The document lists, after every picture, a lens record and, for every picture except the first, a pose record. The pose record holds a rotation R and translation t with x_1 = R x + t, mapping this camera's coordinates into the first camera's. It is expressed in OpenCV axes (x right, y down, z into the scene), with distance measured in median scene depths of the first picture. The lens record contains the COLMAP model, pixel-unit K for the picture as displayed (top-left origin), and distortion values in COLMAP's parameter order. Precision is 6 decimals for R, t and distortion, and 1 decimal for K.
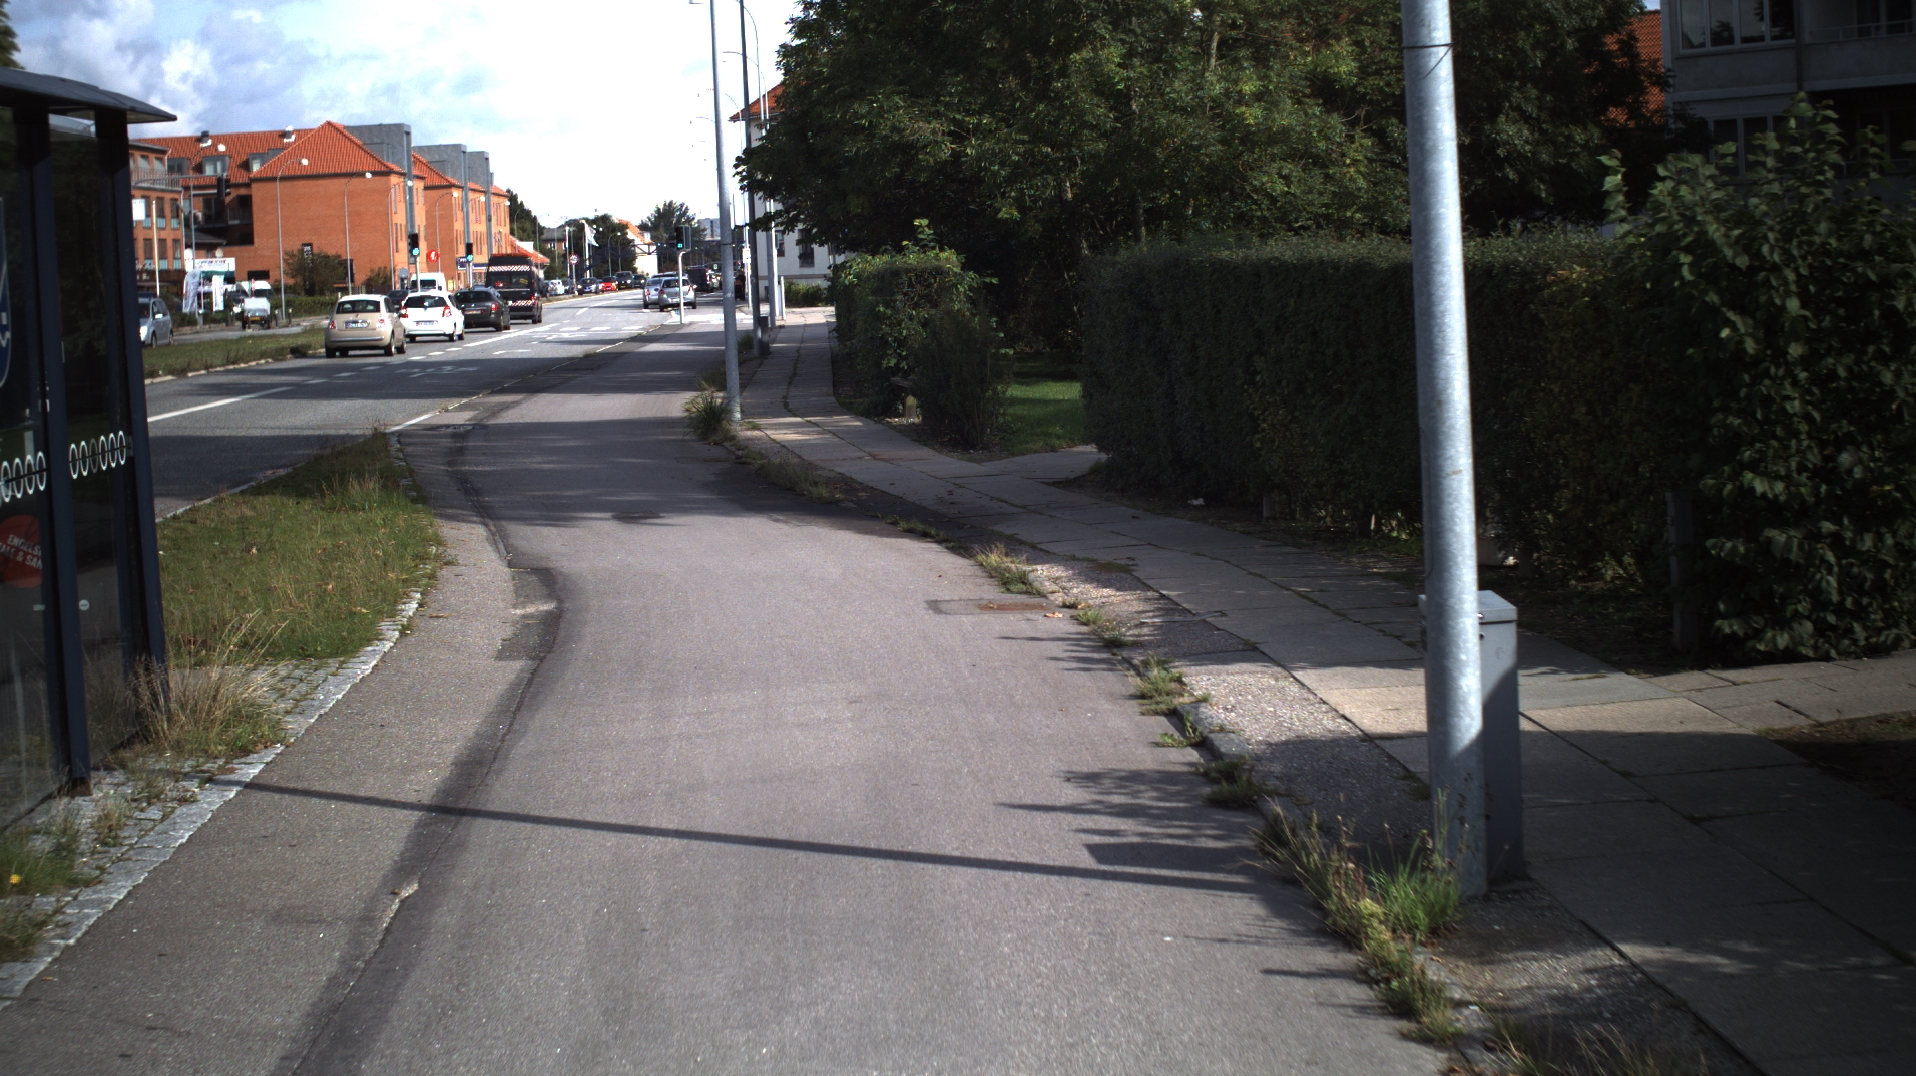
lens RADIAL K [[3663.8, 0, 958.0], [0, 3663.8, 538.0], [0, 0, 1]] dist [-0.261839, 0.081846]
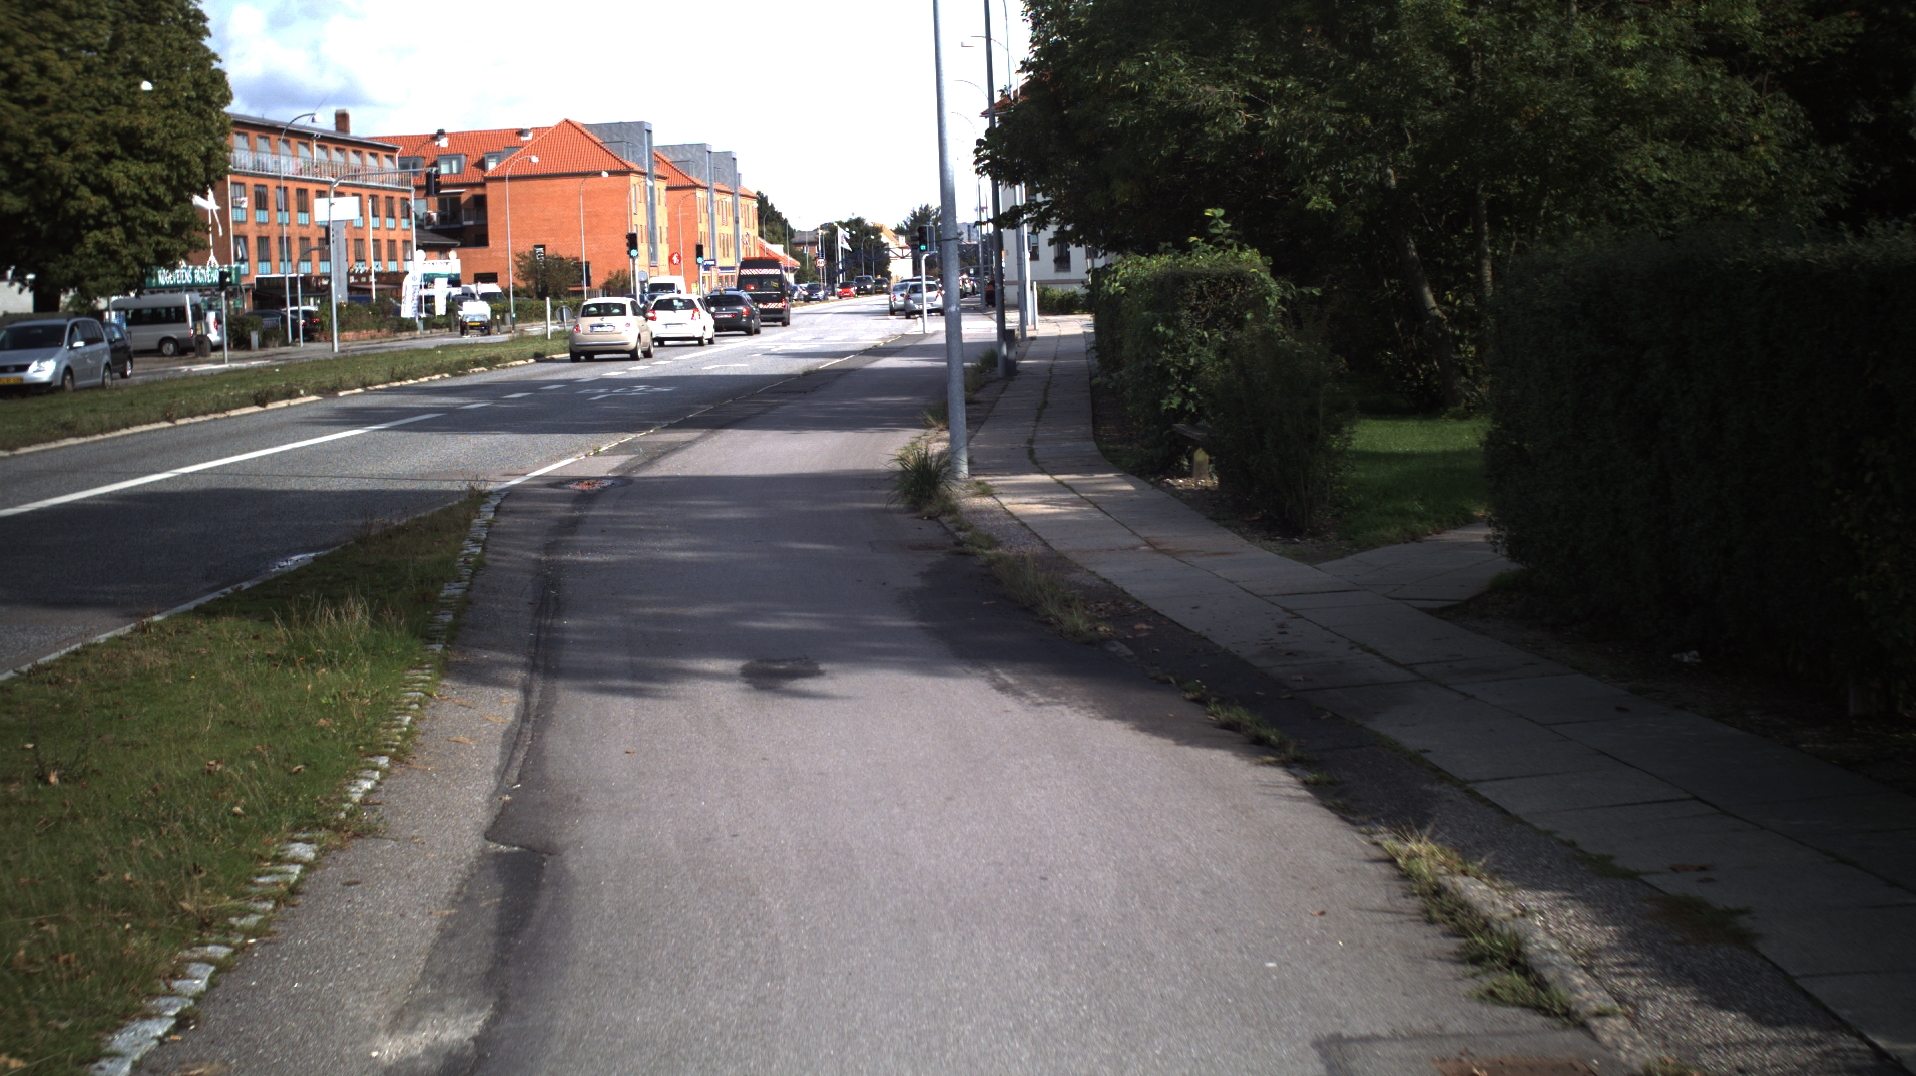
lens RADIAL K [[3663.8, 0, 958.0], [0, 3663.8, 538.0], [0, 0, 1]] dist [-0.261839, 0.081846]
pose [[0.997549, 0.006311, -0.069687, -0.008217], [-0.006401, 0.999979, -0.001058, -0.016046], [0.069679, 0.001502, 0.997568, 0.217892]]
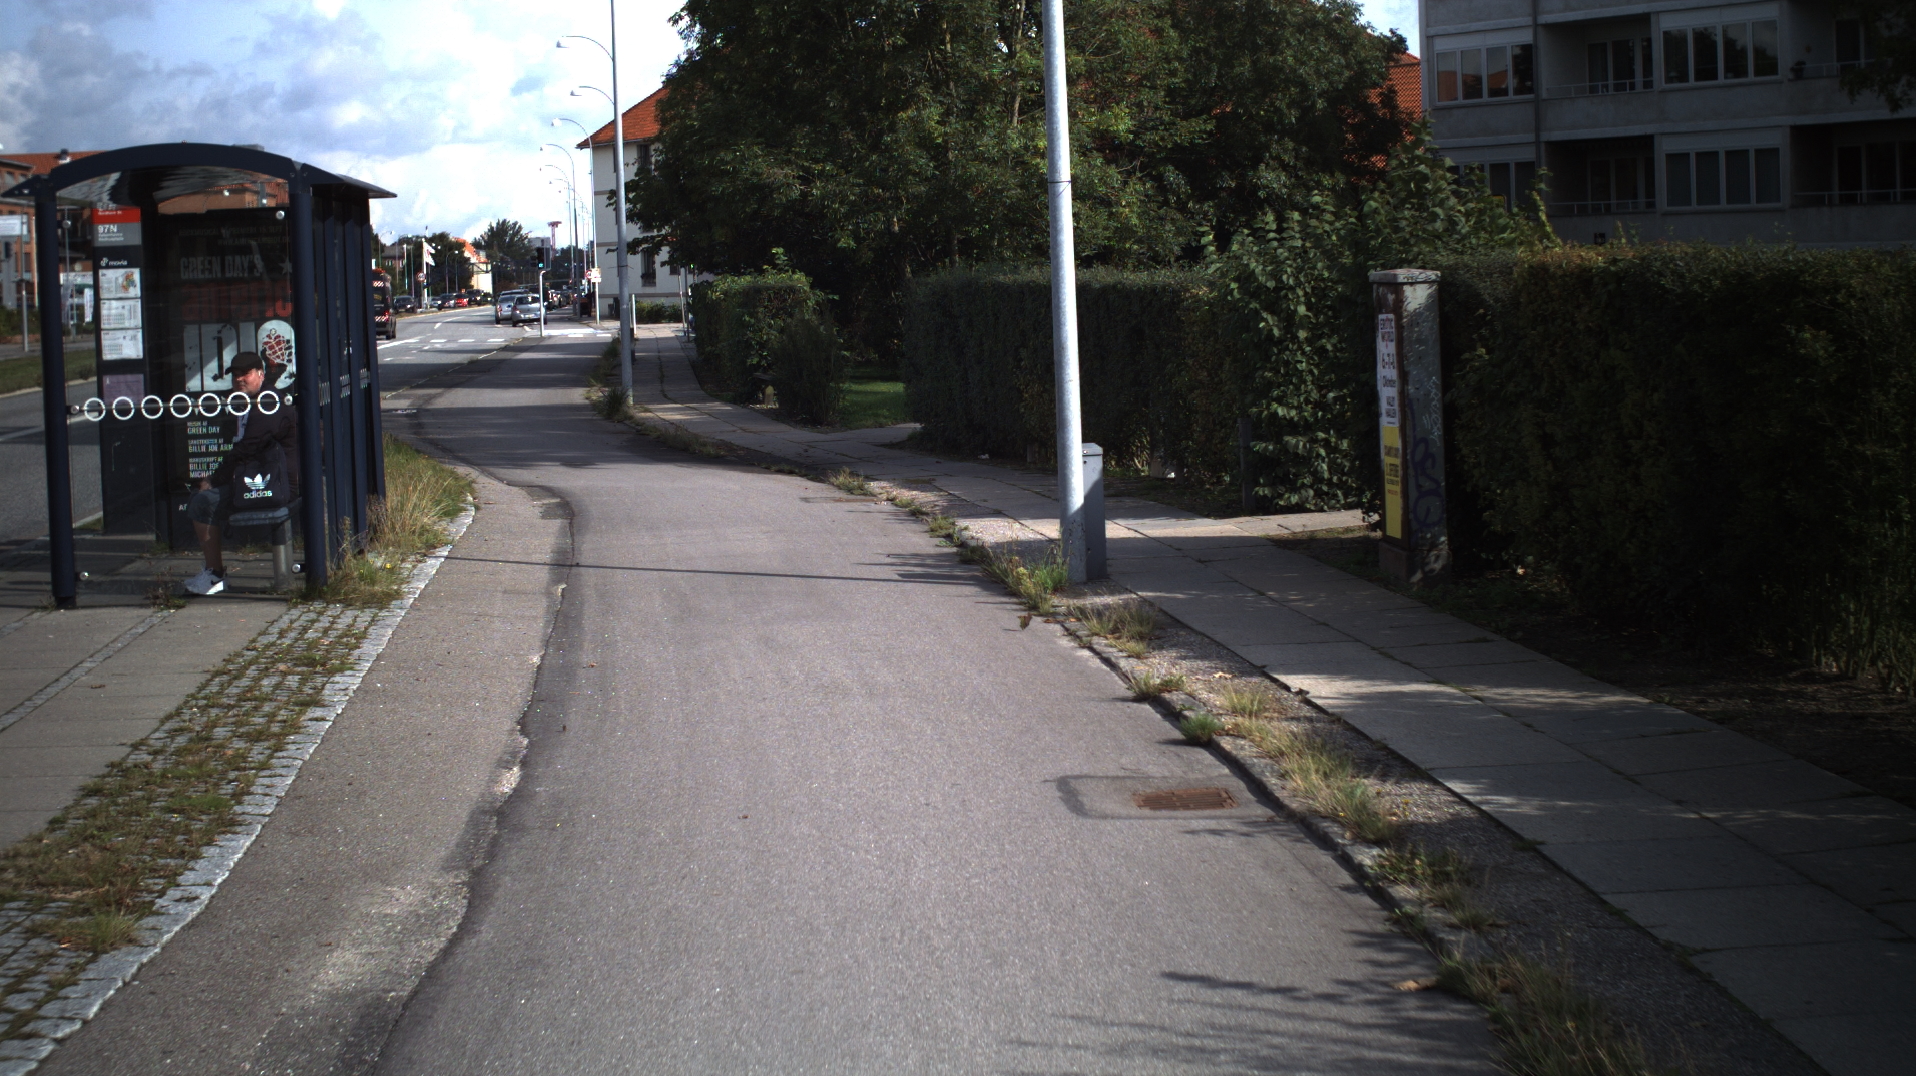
lens RADIAL K [[3663.8, 0, 958.0], [0, 3663.8, 538.0], [0, 0, 1]] dist [-0.261839, 0.081846]
pose [[0.998847, 0.008464, 0.047250, -0.005671], [-0.008178, 0.999947, -0.006231, 0.016788], [-0.047300, 0.005837, 0.998864, -0.217614]]
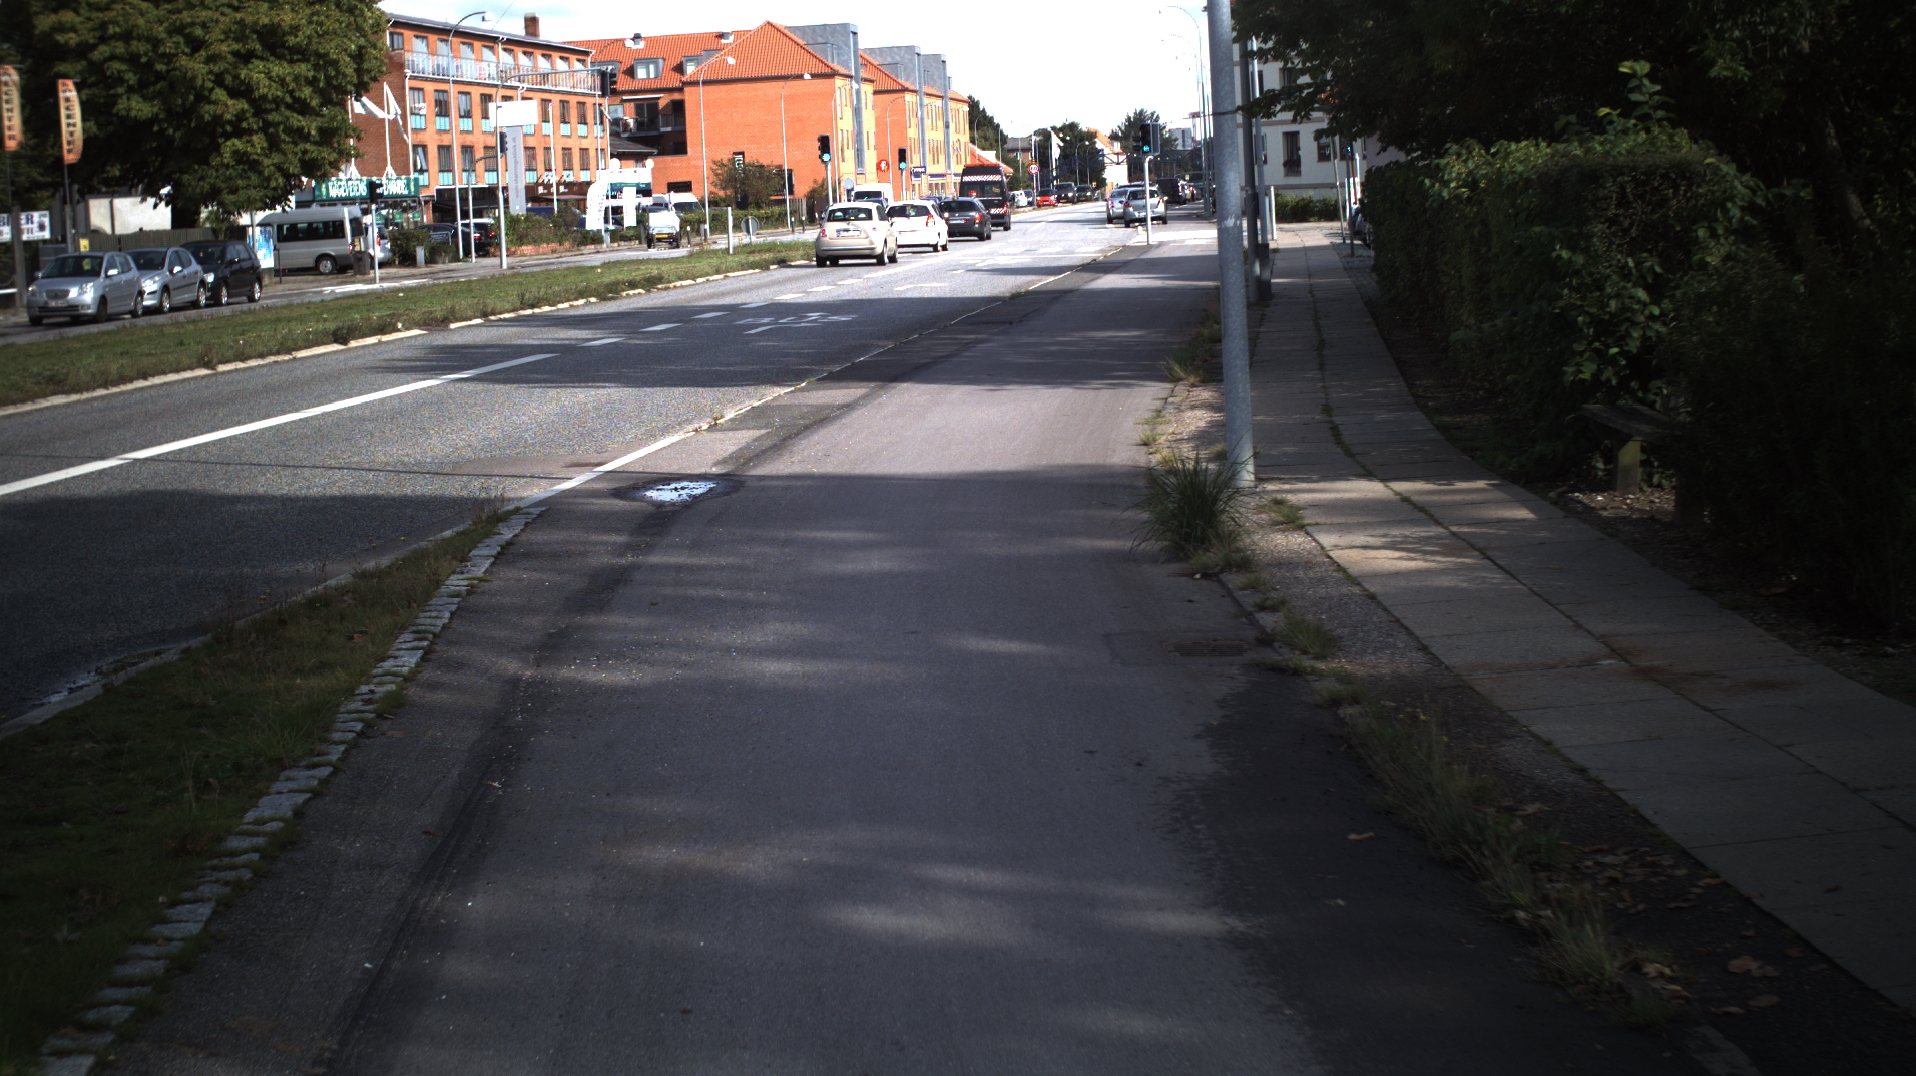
lens RADIAL K [[3663.8, 0, 958.0], [0, 3663.8, 538.0], [0, 0, 1]] dist [-0.261839, 0.081846]
pose [[0.991735, 0.005073, -0.128199, -0.030524], [-0.001949, 0.999698, 0.024478, -0.030800], [0.128285, -0.024026, 0.991446, 0.436665]]
